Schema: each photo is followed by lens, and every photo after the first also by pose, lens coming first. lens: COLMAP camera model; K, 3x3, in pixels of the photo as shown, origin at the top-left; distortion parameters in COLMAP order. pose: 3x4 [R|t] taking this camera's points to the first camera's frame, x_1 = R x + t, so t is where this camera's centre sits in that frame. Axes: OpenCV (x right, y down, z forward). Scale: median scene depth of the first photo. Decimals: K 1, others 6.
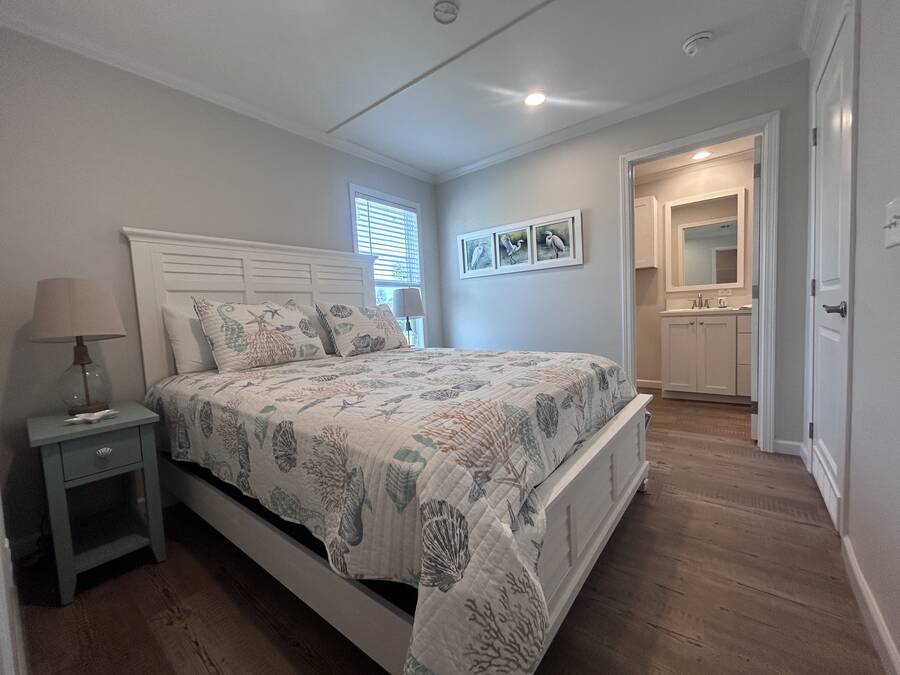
lens RADIAL K [[362.9, 0, 441.6], [0, 362.9, 338.5], [0, 0, 1]] dist [-0.004583, 0.000196]
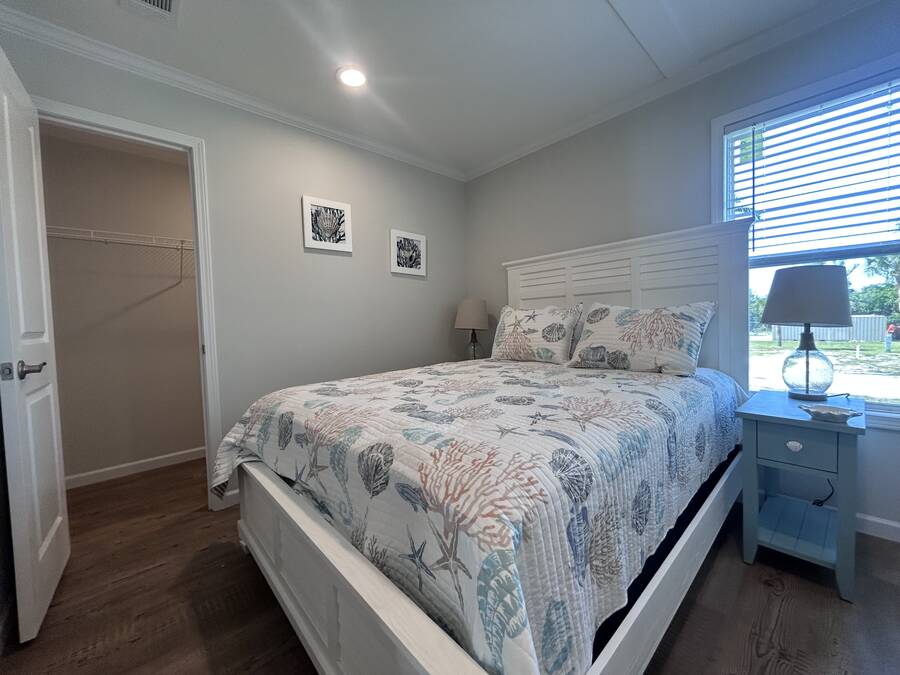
lens RADIAL K [[362.9, 0, 441.0], [0, 362.9, 337.1], [0, 0, 1]] dist [-0.004583, 0.000196]
pose [[-0.154307, 0.080252, -0.984758, 0.623130], [-0.040344, 0.995353, 0.087437, -0.084444], [0.987199, 0.053221, -0.150352, 0.773736]]
